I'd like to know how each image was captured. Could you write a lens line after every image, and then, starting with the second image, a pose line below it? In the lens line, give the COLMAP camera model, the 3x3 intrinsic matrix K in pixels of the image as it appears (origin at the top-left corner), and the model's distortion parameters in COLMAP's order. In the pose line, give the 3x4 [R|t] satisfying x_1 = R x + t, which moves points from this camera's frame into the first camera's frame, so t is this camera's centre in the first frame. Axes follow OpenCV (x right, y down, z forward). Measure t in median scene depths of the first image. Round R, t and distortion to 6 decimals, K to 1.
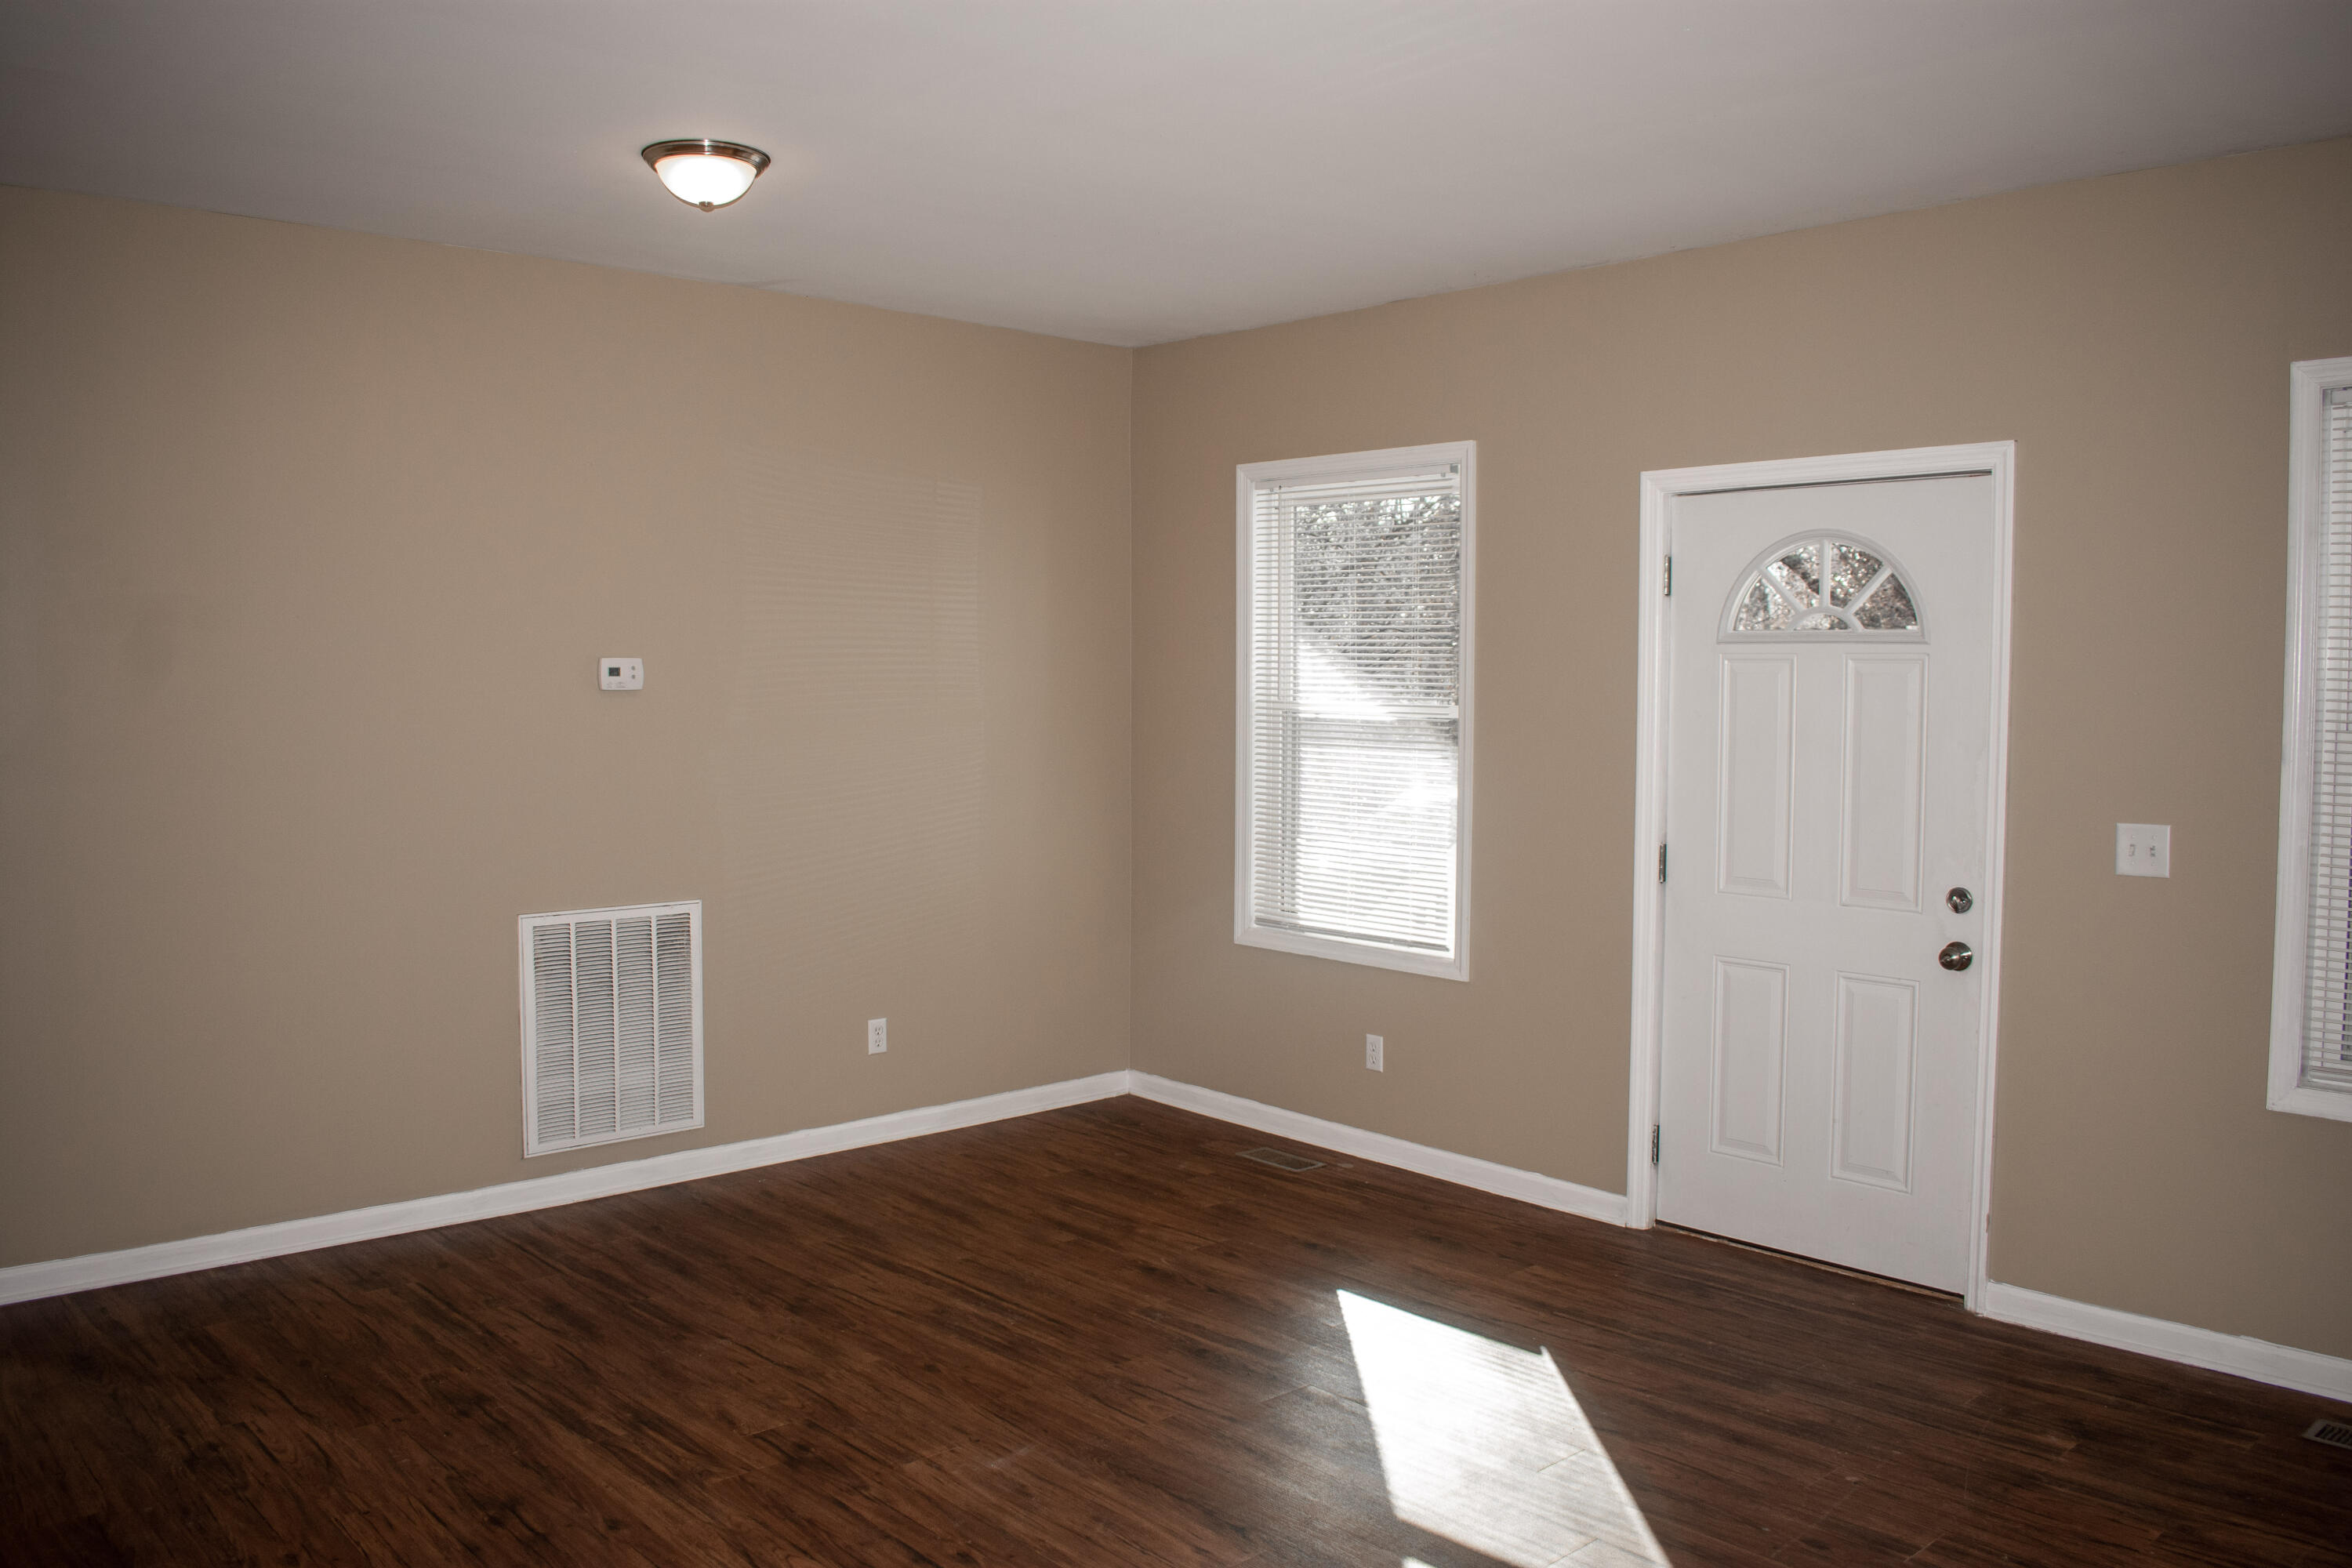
lens RADIAL K [[1910.3, 0, 1176.0], [0, 1910.3, 784.0], [0, 0, 1]] dist [-0.100609, 0.003943]
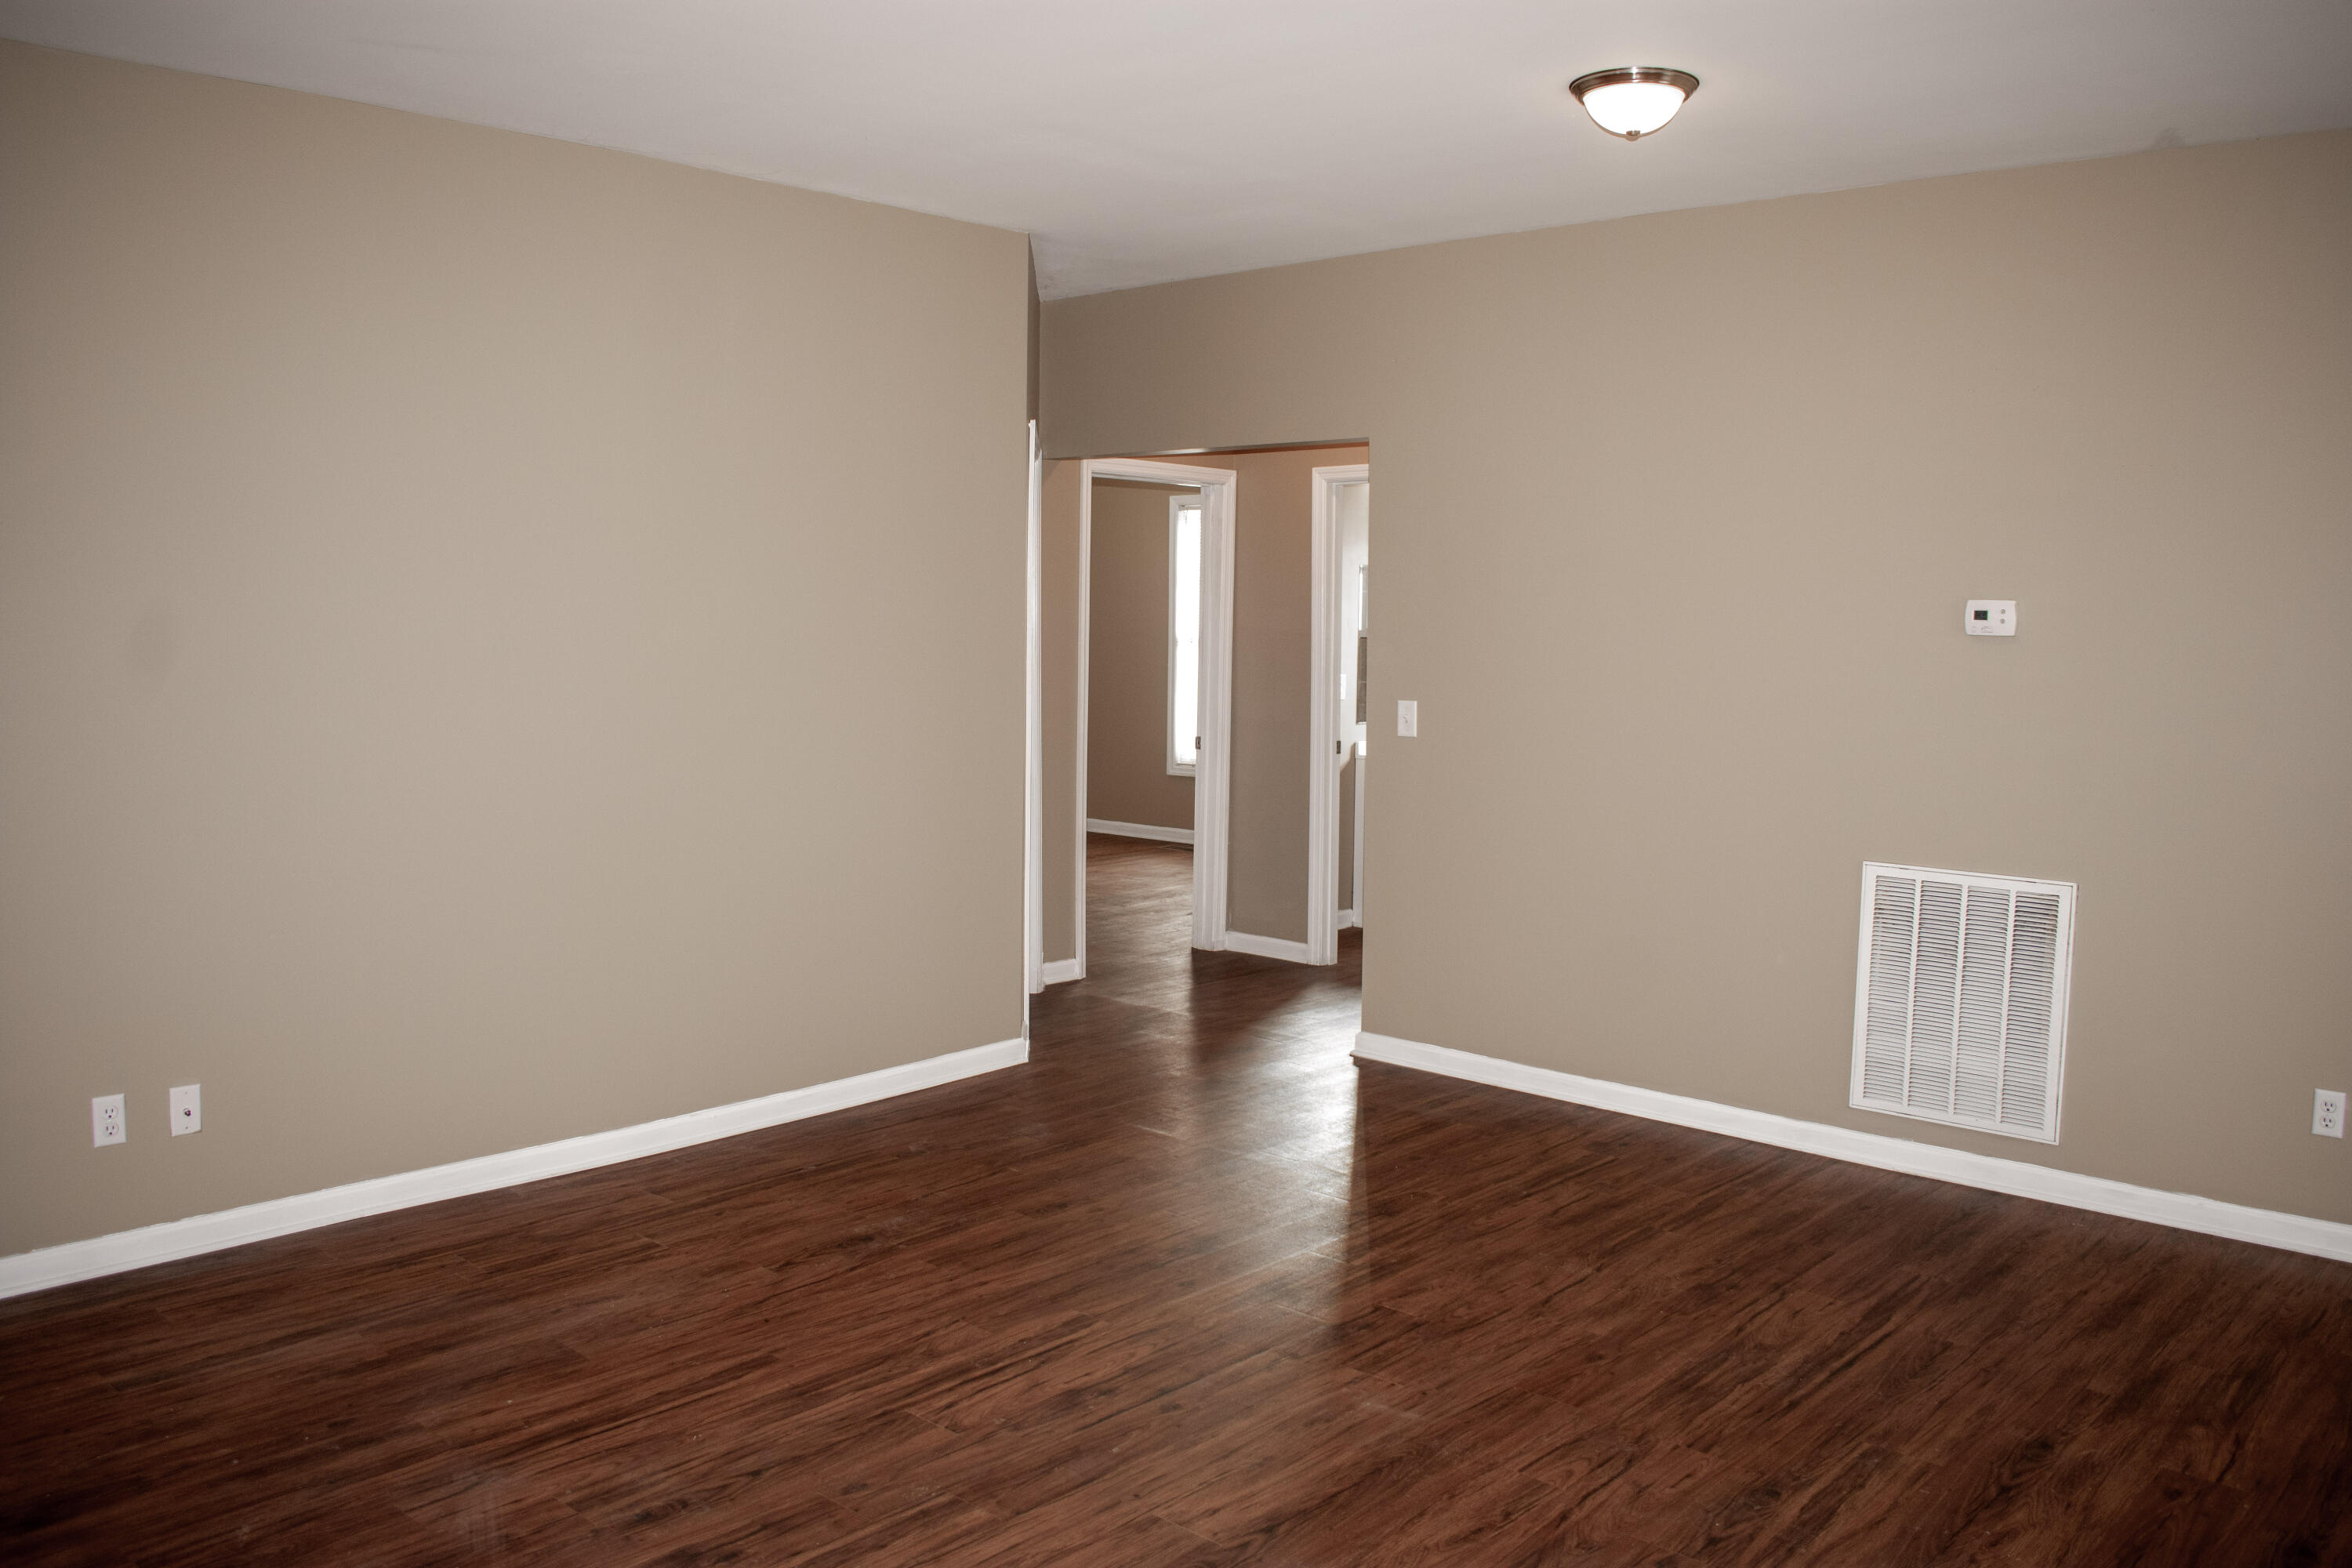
lens RADIAL K [[1910.3, 0, 1176.0], [0, 1910.3, 784.0], [0, 0, 1]] dist [-0.100609, 0.003943]
pose [[0.061670, 0.087209, -0.994279, 0.642441], [-0.074816, 0.993777, 0.082525, -0.026200], [0.995289, 0.069299, 0.067811, 0.612376]]
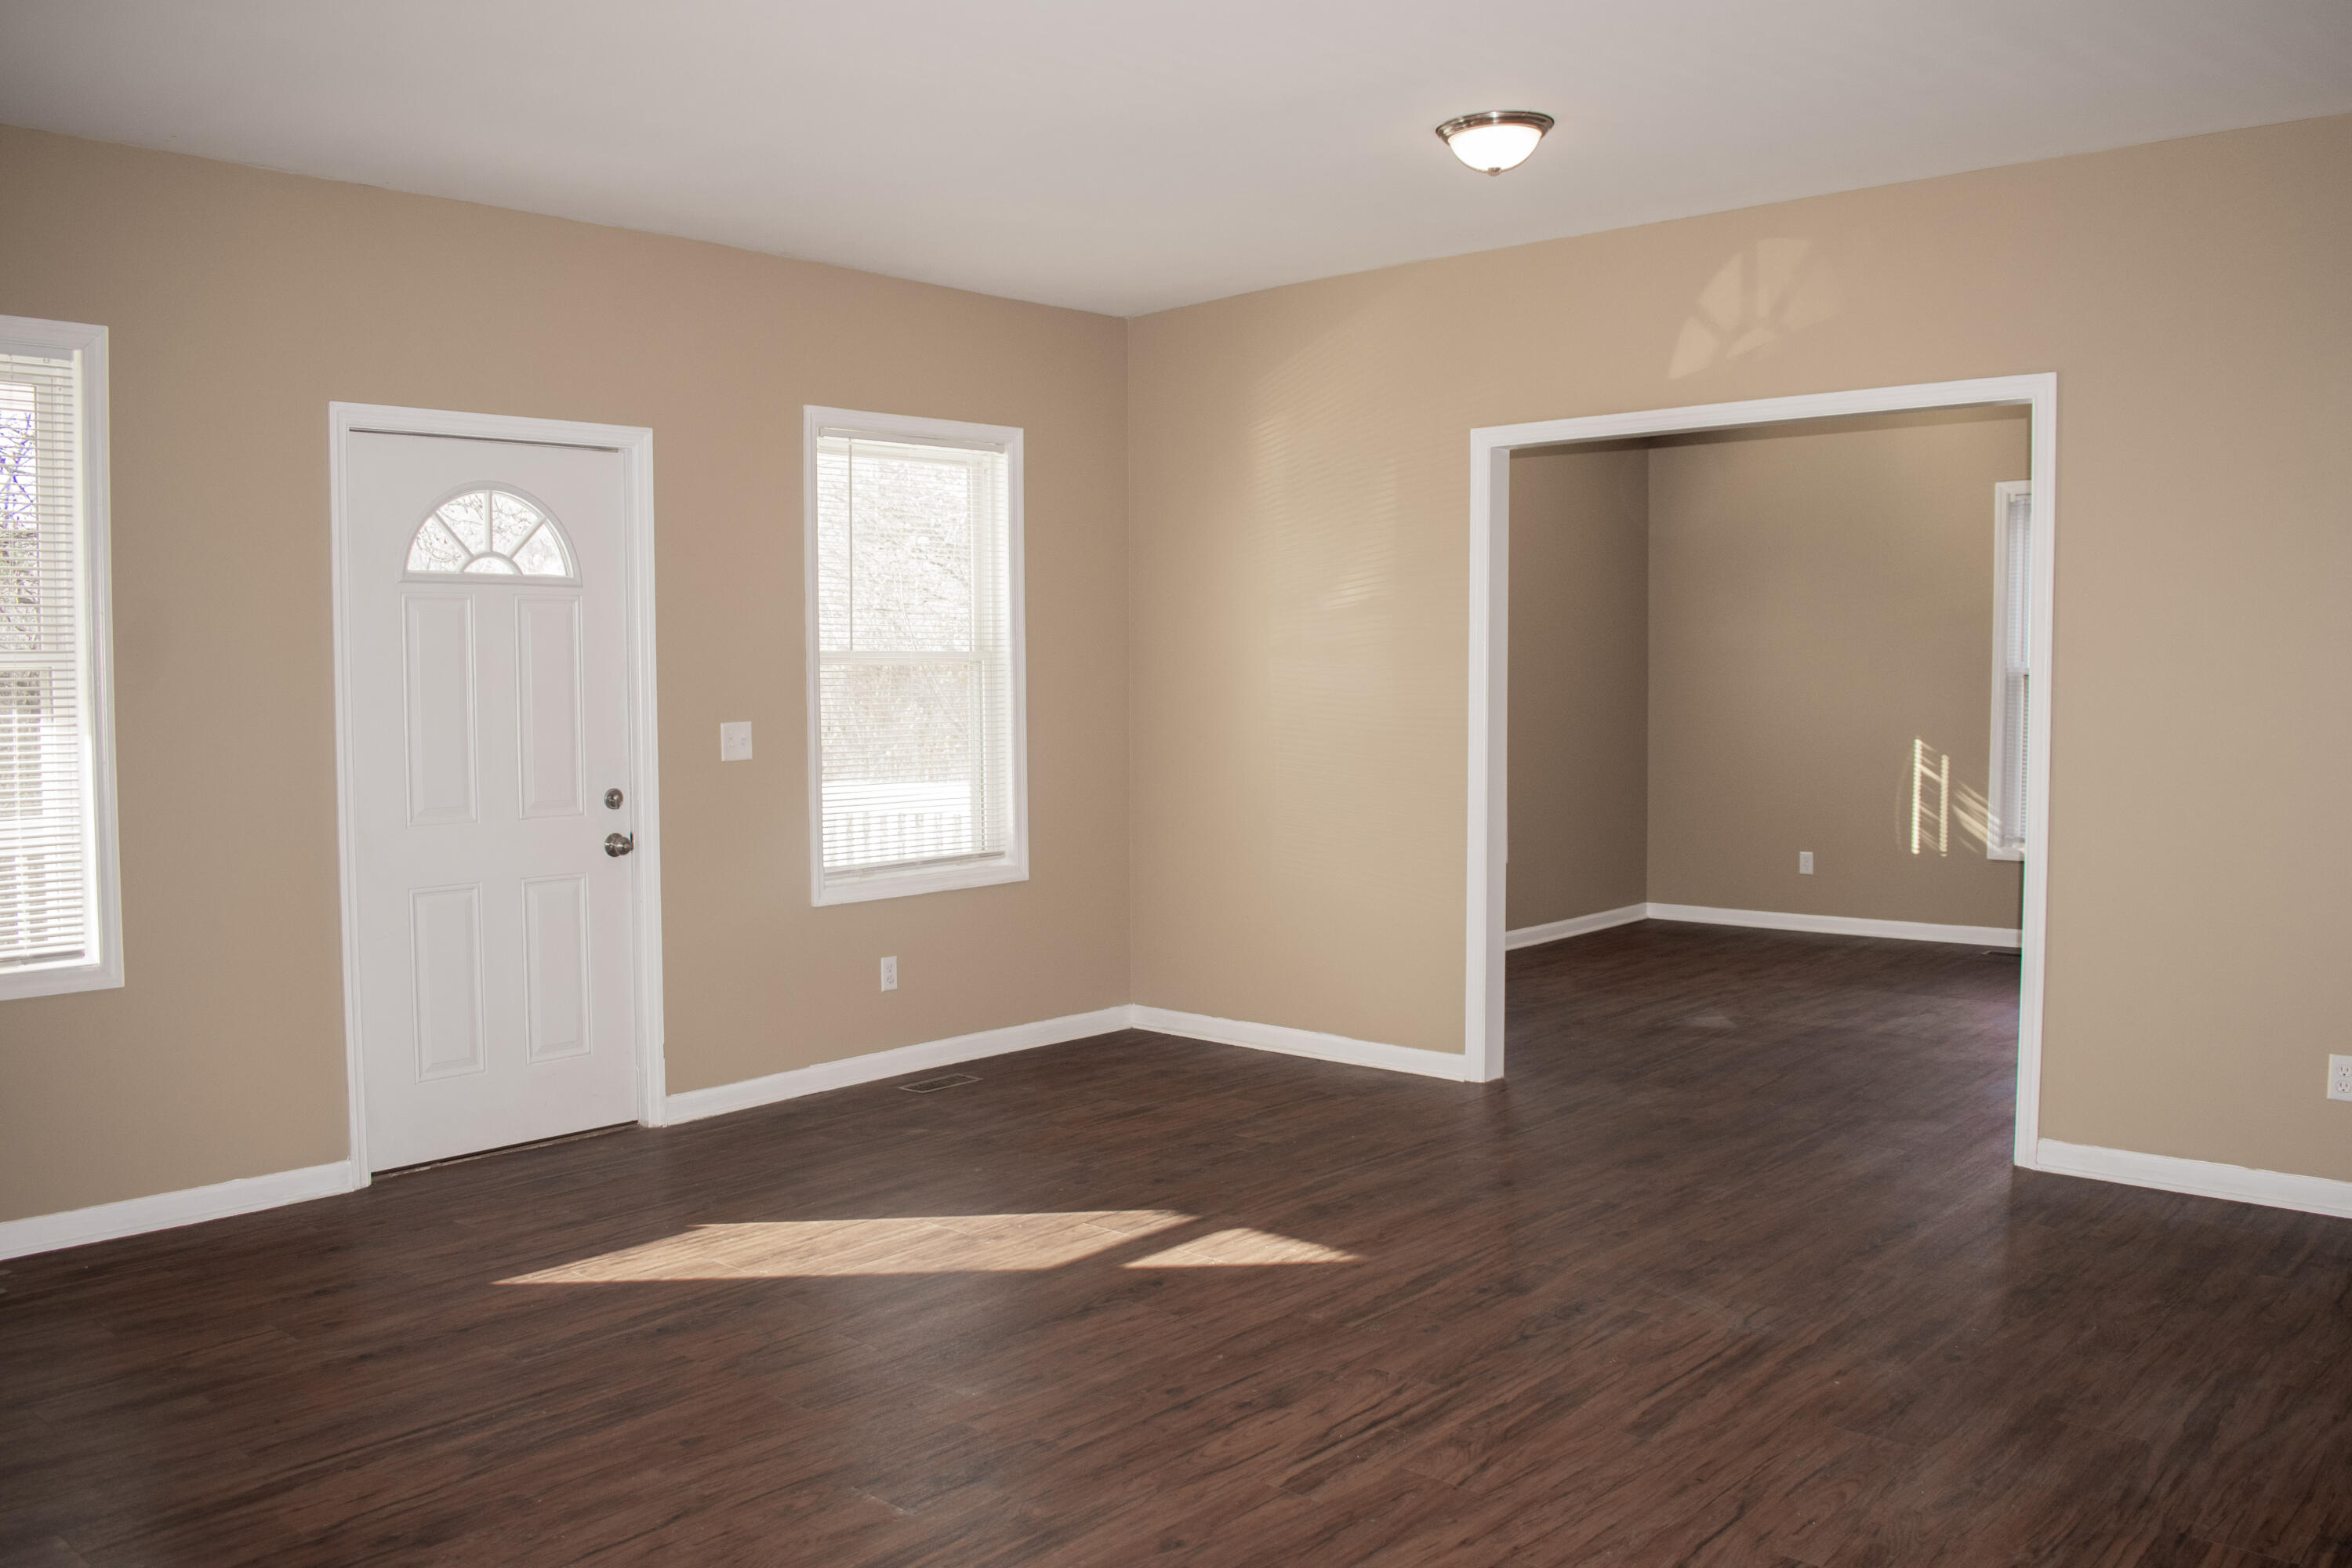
lens RADIAL K [[1829.8, 0, 1176.0], [0, 1829.8, 784.0], [0, 0, 1]] dist [-0.089205, 0.000157]
pose [[-0.108577, -0.066151, 0.991885, -0.762932], [0.072194, 0.994624, 0.074236, -0.008510], [-0.991463, 0.079669, -0.103218, 0.731439]]
